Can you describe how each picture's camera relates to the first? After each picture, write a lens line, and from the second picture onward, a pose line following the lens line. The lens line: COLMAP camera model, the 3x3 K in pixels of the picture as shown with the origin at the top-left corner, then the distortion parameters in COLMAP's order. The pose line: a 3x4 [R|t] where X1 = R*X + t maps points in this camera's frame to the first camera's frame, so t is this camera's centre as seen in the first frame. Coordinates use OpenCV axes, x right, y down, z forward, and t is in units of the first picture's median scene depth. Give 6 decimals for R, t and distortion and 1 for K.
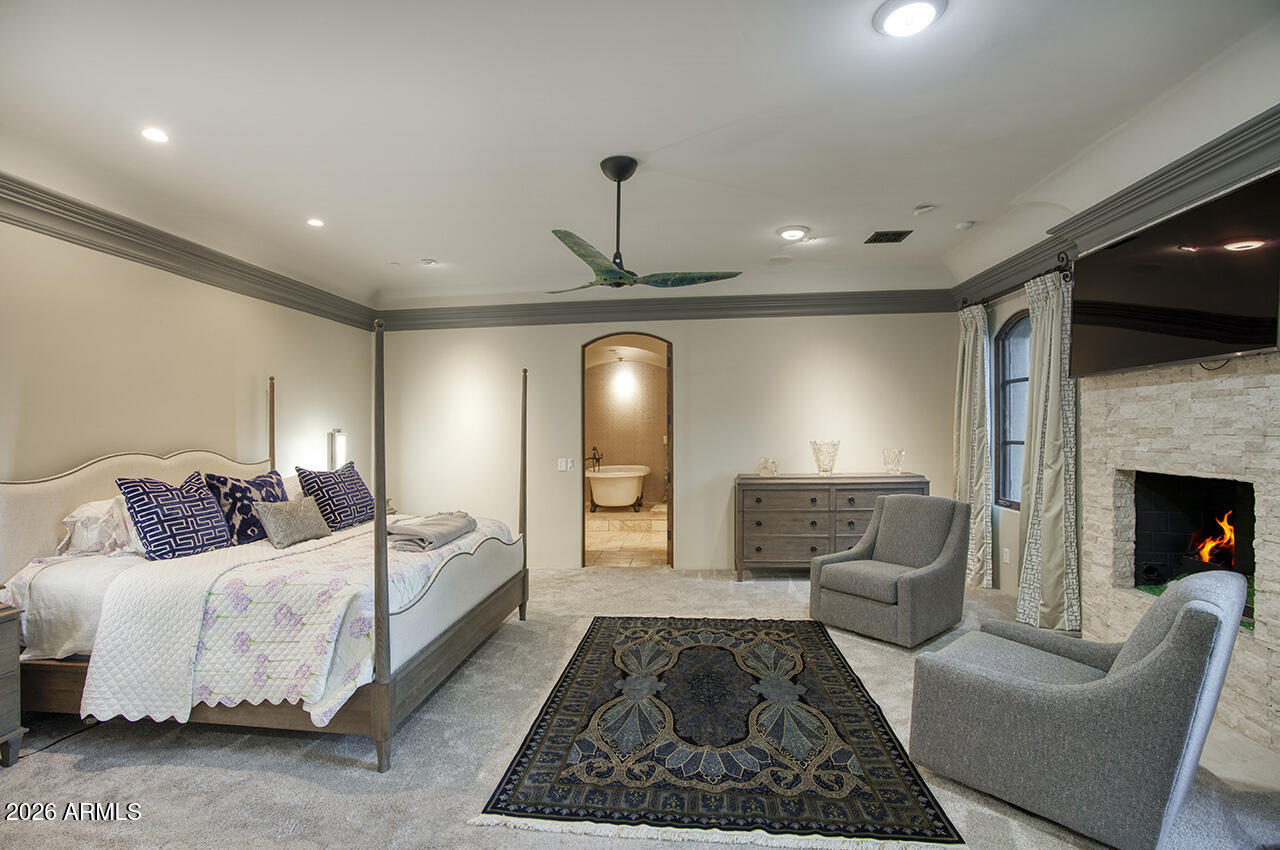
lens RADIAL K [[592.5, 0, 637.3], [0, 592.5, 428.4], [0, 0, 1]] dist [-0.060931, 0.022033]
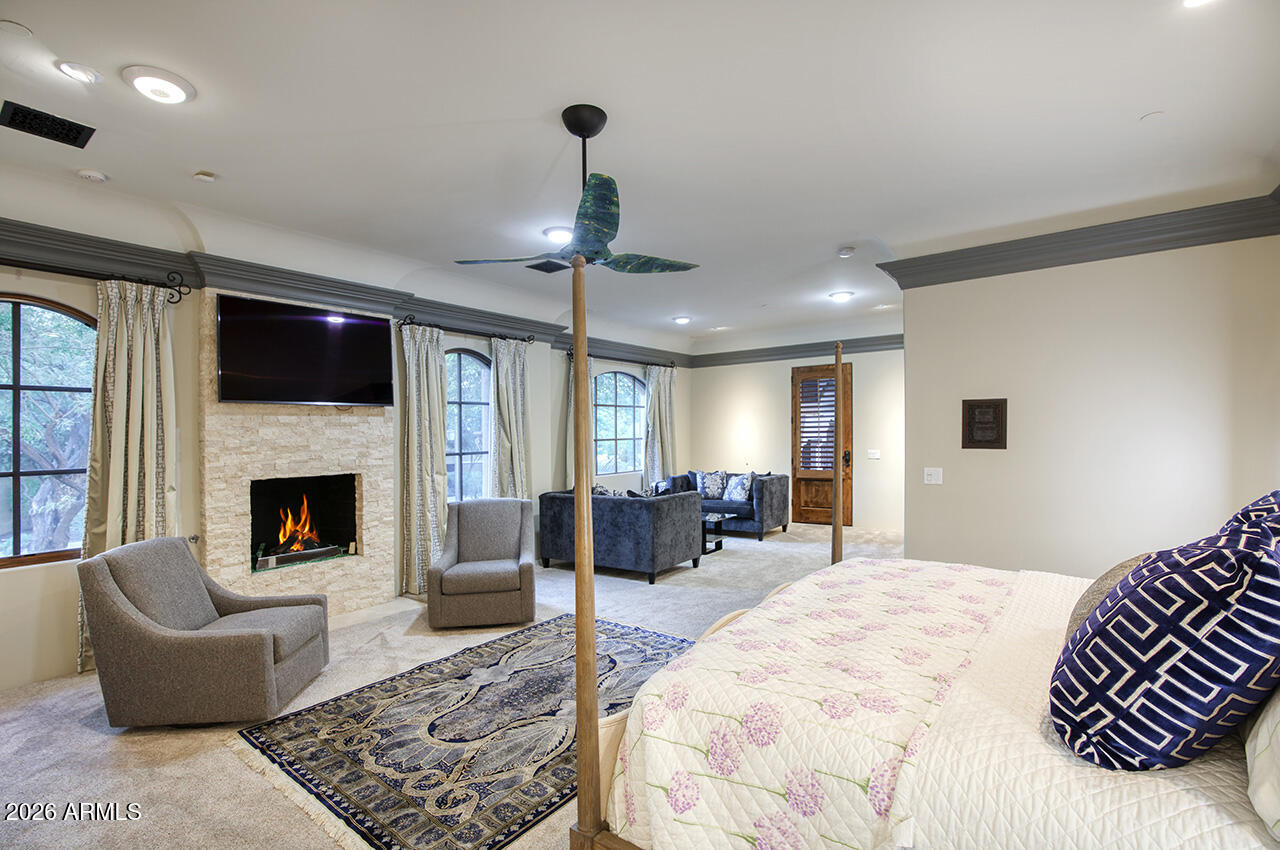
lens RADIAL K [[592.5, 0, 637.3], [0, 592.5, 428.4], [0, 0, 1]] dist [-0.060931, 0.022033]
pose [[-0.839810, 0.023091, 0.542390, -0.600377], [0.020785, 0.999730, -0.010378, -0.011188], [-0.542483, 0.002558, -0.840063, 1.768322]]
